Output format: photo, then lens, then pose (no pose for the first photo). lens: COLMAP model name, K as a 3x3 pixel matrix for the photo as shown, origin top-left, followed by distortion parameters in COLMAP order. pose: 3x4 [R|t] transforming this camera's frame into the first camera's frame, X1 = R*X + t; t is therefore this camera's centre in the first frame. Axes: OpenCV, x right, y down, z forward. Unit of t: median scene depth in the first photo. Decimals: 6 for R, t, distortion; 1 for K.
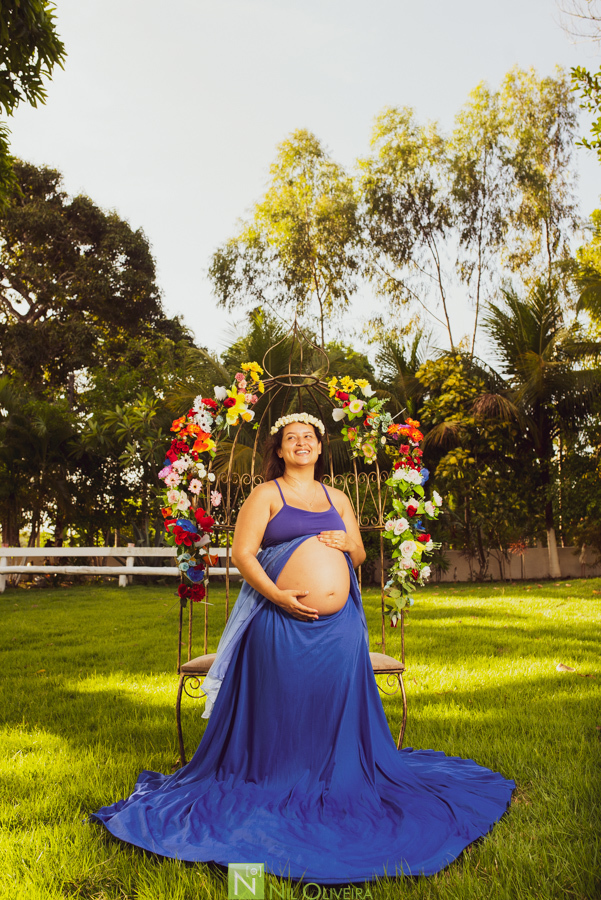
lens RADIAL K [[883.5, 0, 298.0], [0, 883.5, 451.9], [0, 0, 1]] dist [-0.005446, 0.000000]
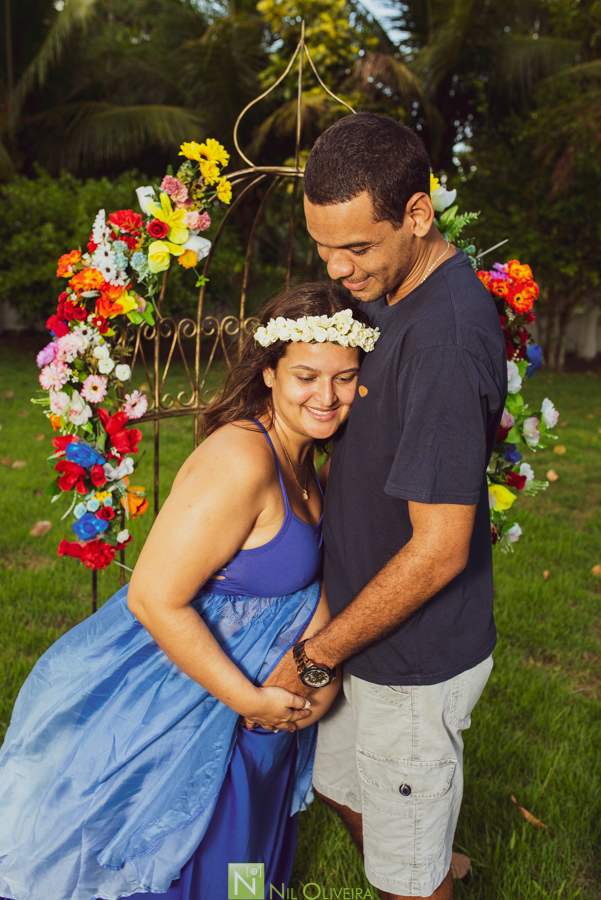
lens RADIAL K [[883.5, 0, 306.9], [0, 883.5, 454.7], [0, 0, 1]] dist [-0.005446, 0.000000]
pose [[0.981893, 0.098653, -0.161719, 0.102789], [-0.018380, 0.899278, 0.436991, -0.159440], [0.188541, -0.426106, 0.884808, 0.486430]]
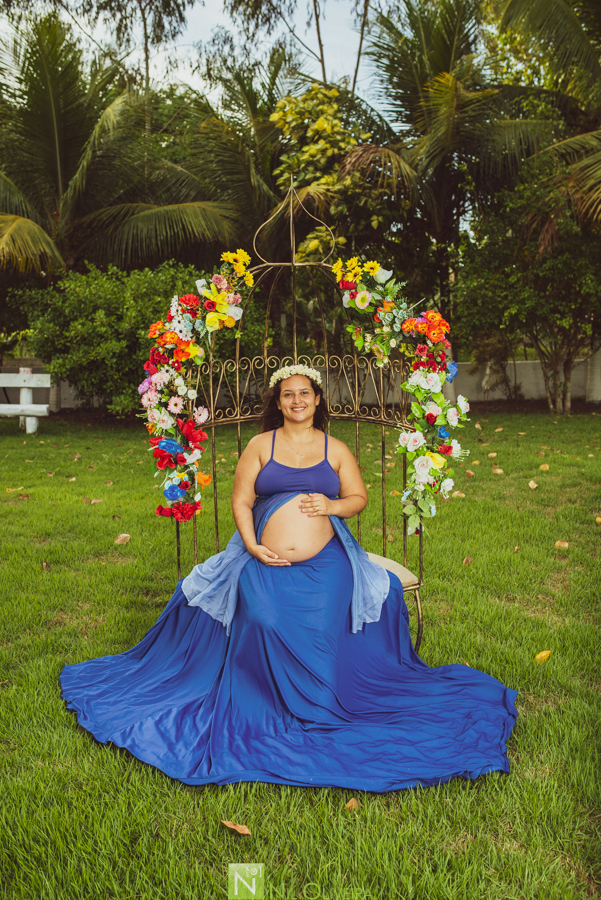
lens RADIAL K [[883.5, 0, 300.3], [0, 883.5, 442.9], [0, 0, 1]] dist [-0.005446, 0.000000]
pose [[0.975546, 0.026007, -0.218253, 0.192945], [0.053717, 0.934653, 0.351480, -0.220099], [0.213132, -0.354609, 0.910400, 0.185520]]
